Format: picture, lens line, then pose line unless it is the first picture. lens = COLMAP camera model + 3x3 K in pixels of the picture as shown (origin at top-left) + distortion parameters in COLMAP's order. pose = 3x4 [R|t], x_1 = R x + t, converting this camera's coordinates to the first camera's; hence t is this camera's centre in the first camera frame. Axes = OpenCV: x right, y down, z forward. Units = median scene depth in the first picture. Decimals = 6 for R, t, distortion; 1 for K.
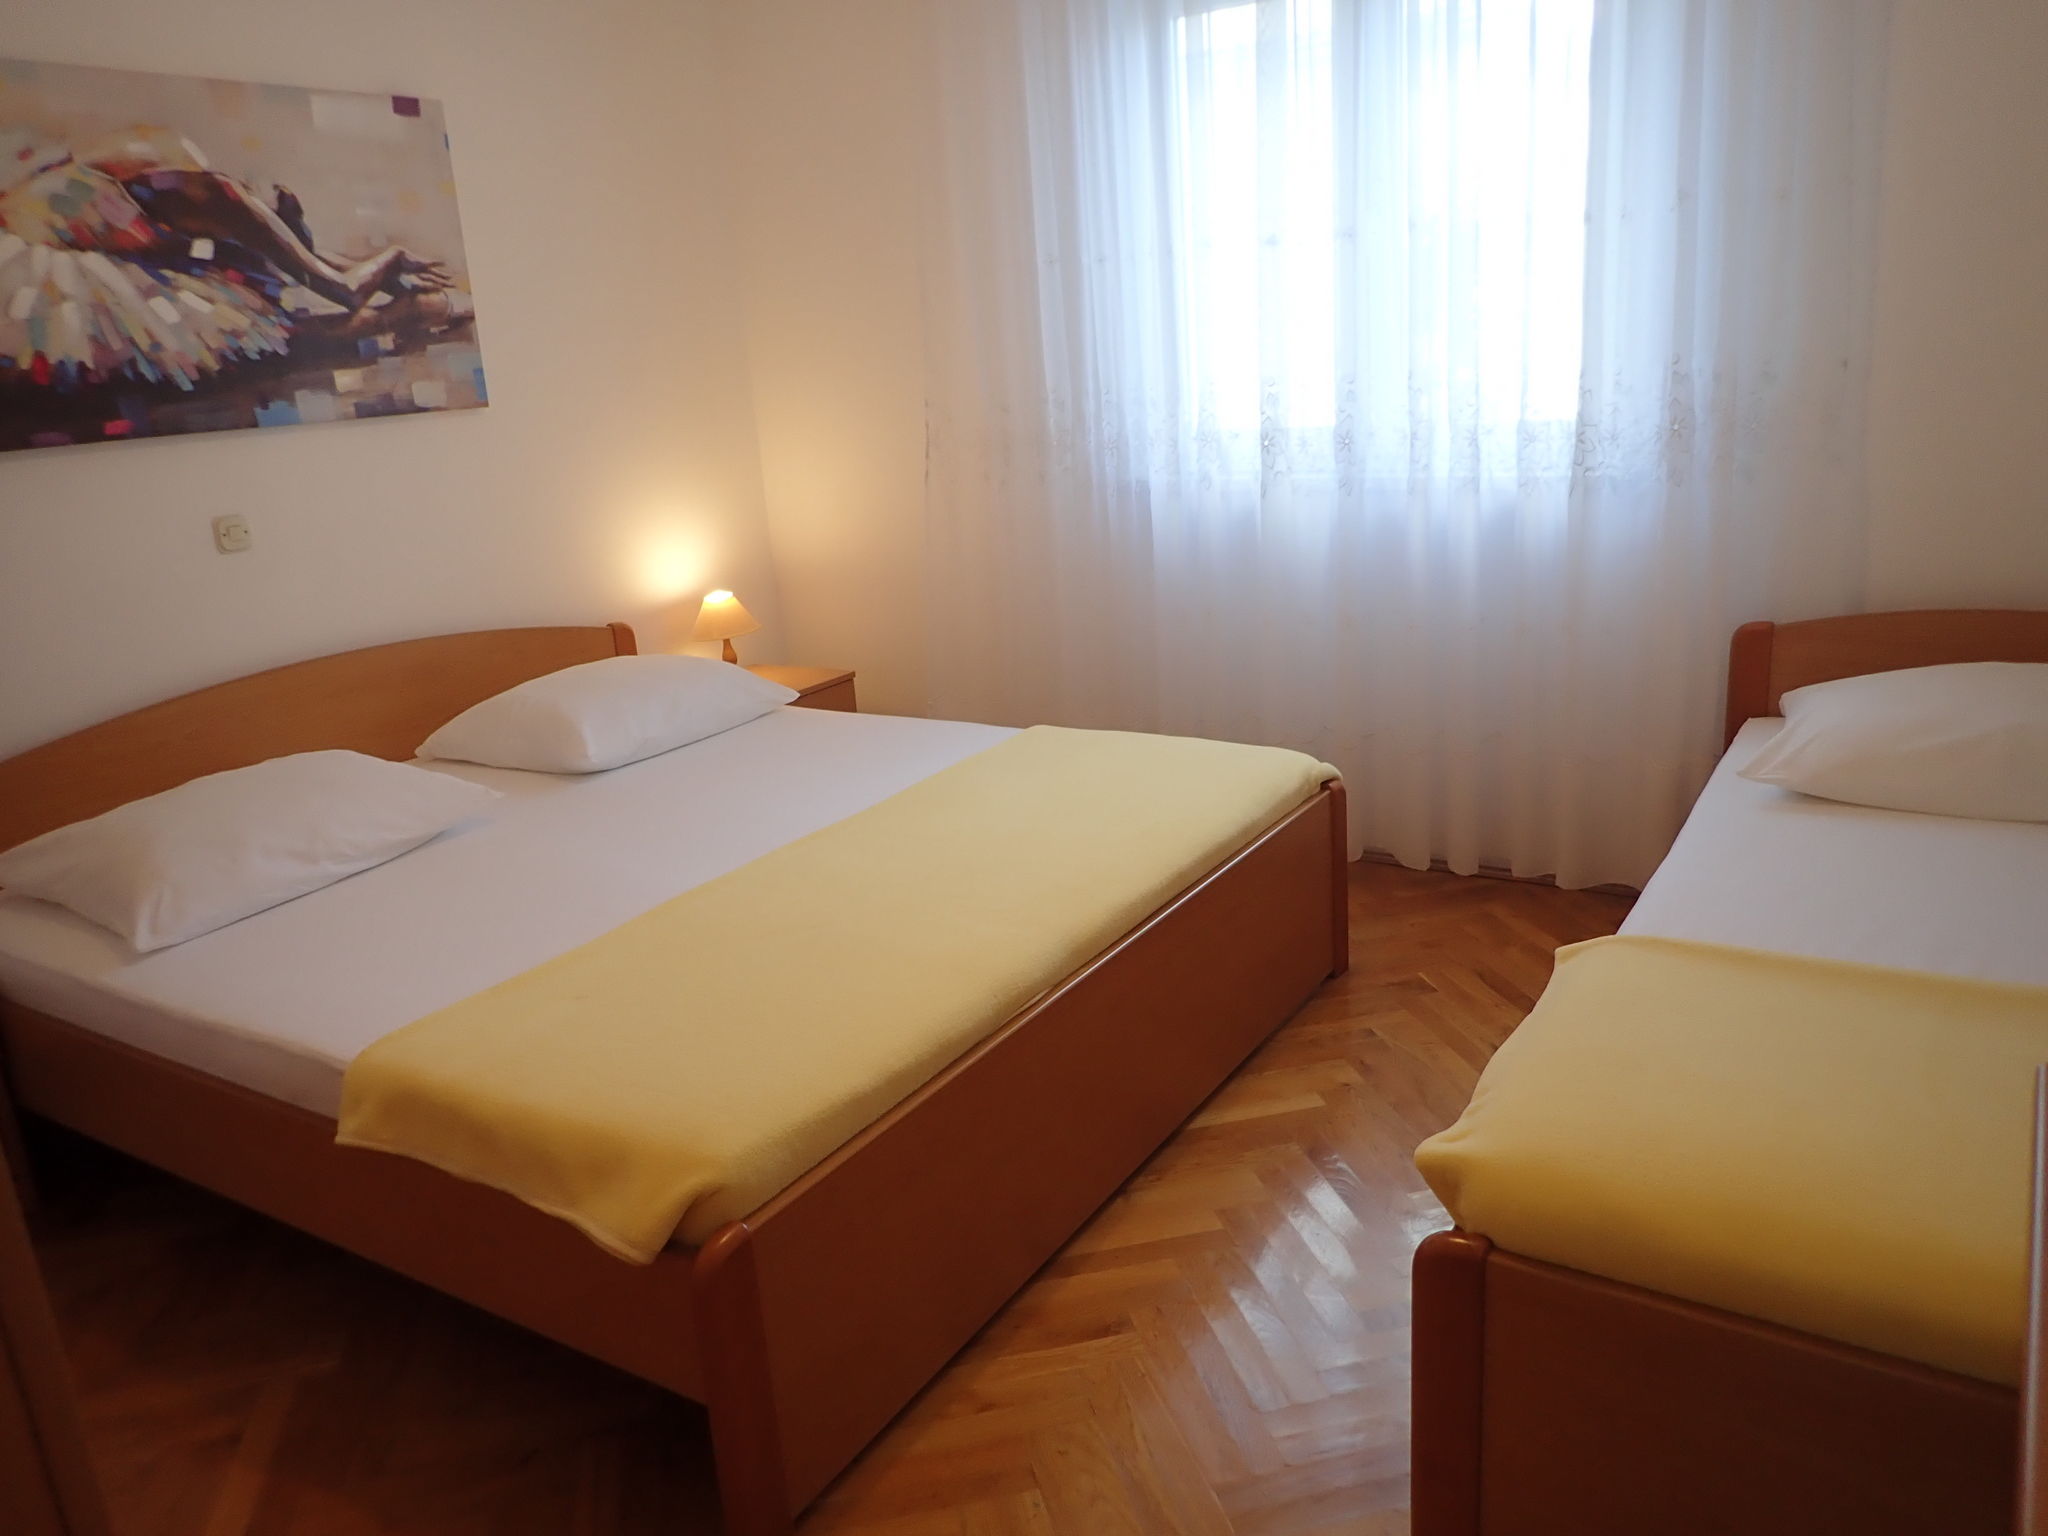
lens RADIAL K [[1504.2, 0, 1028.4], [0, 1504.2, 761.7], [0, 0, 1]] dist [0.009496, -0.014497]
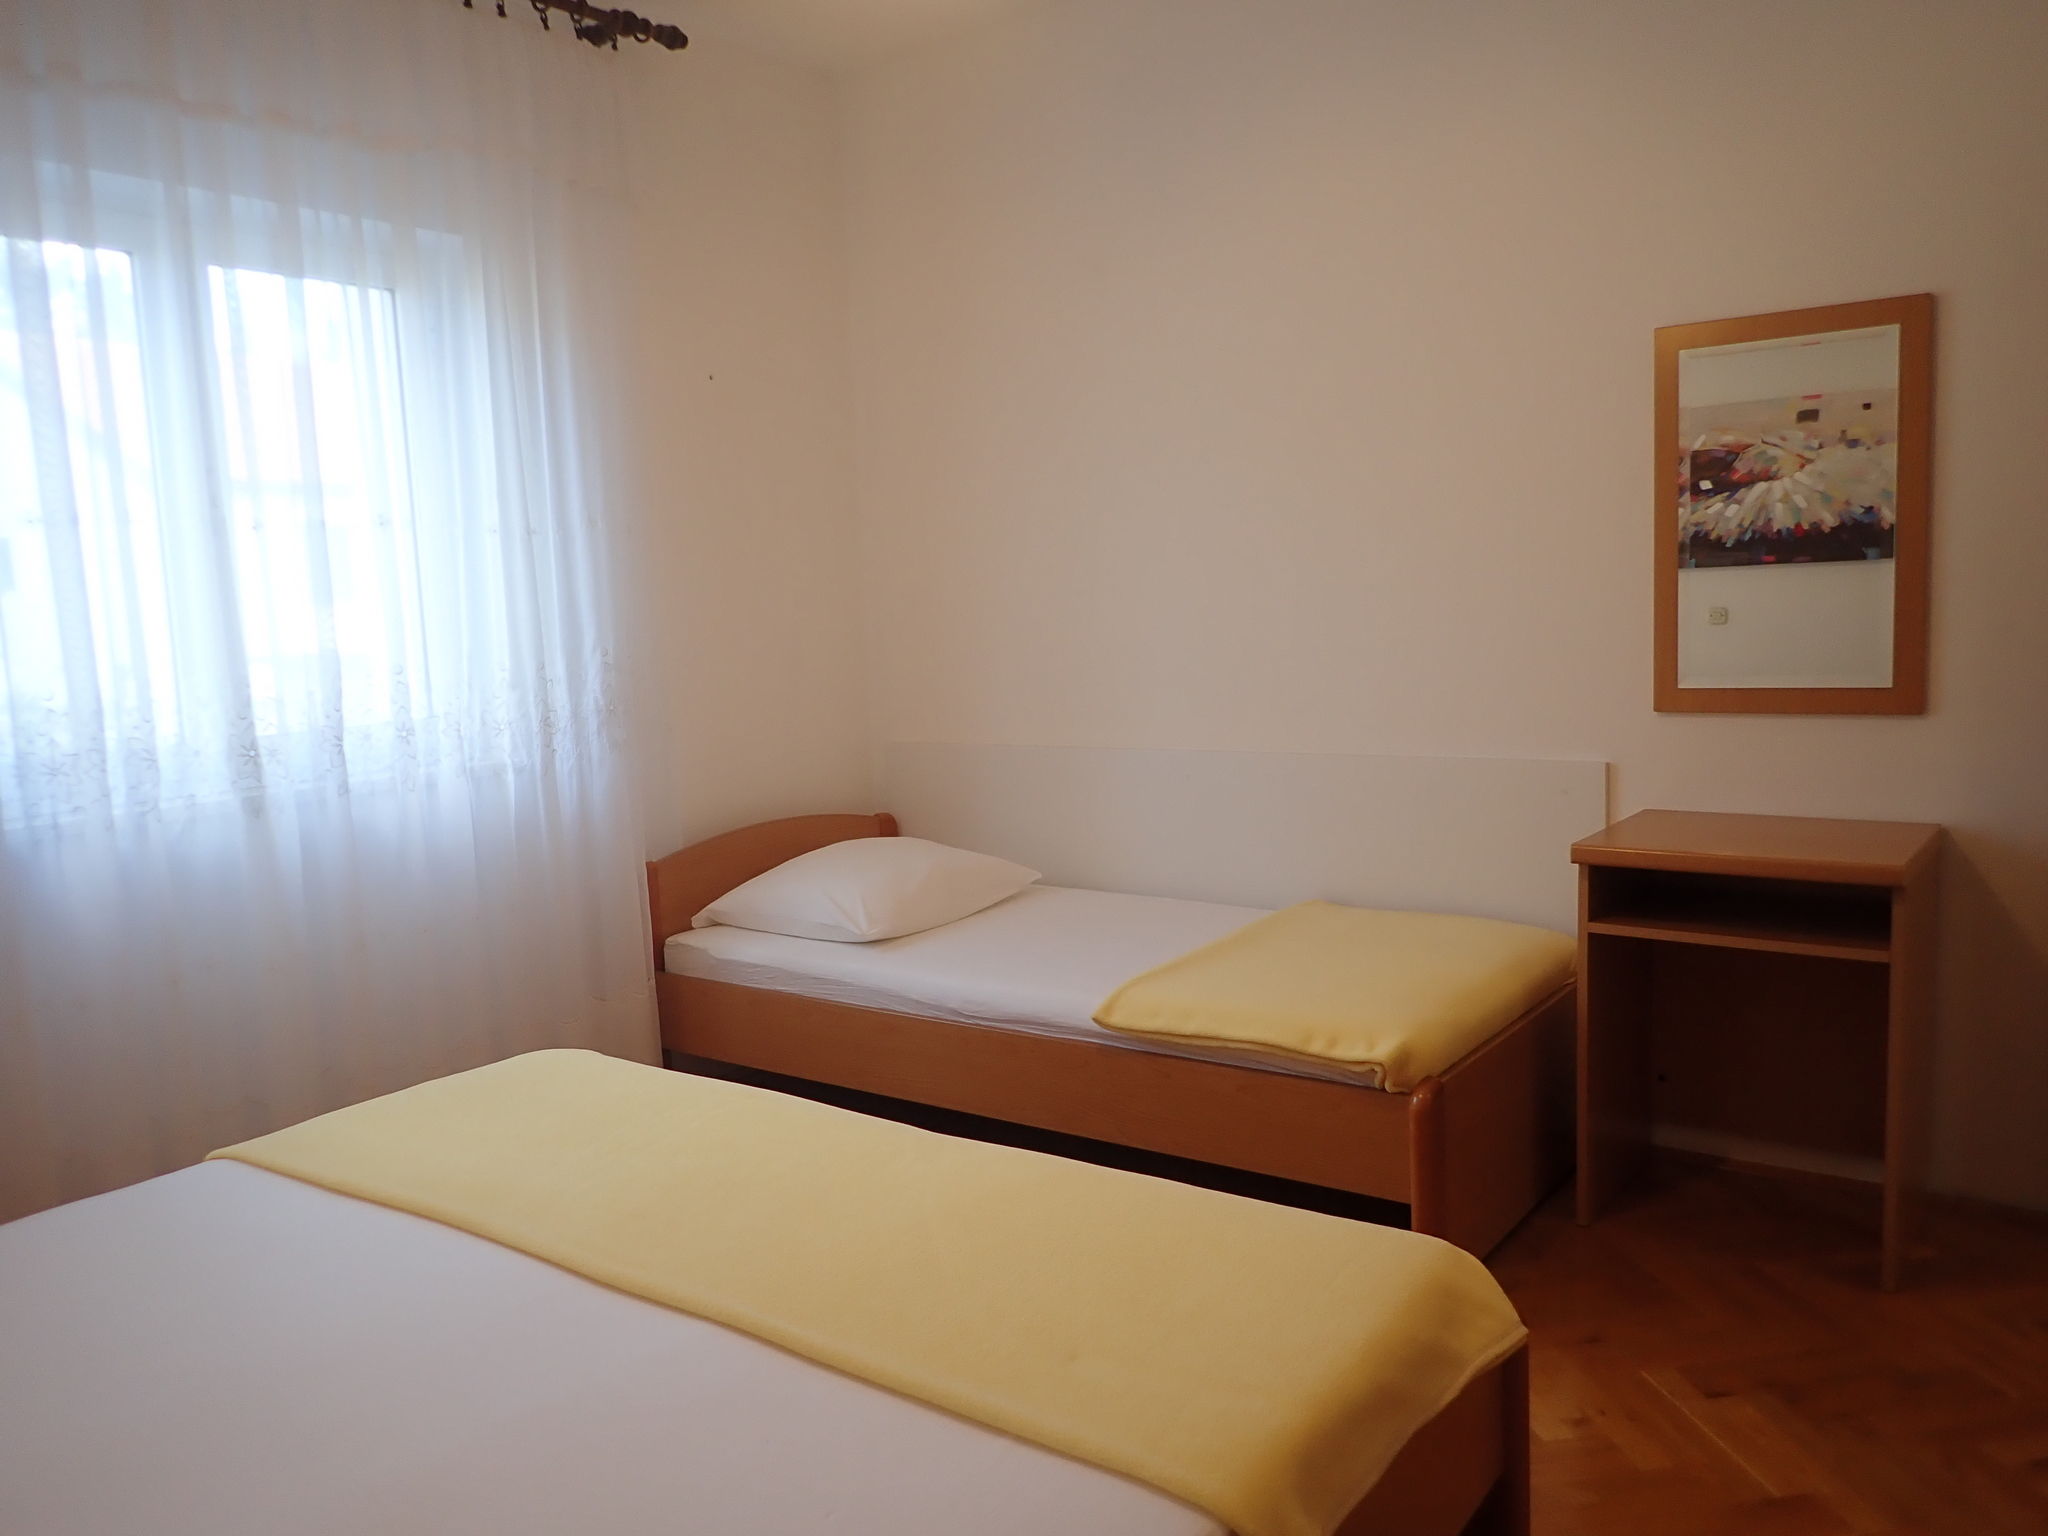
lens RADIAL K [[1504.2, 0, 1029.2], [0, 1504.2, 771.2], [0, 0, 1]] dist [0.009496, -0.014497]
pose [[0.082359, -0.059857, 0.994804, -0.692383], [0.321837, 0.946310, 0.030295, -0.100400], [-0.943206, 0.317670, 0.097202, 0.574924]]
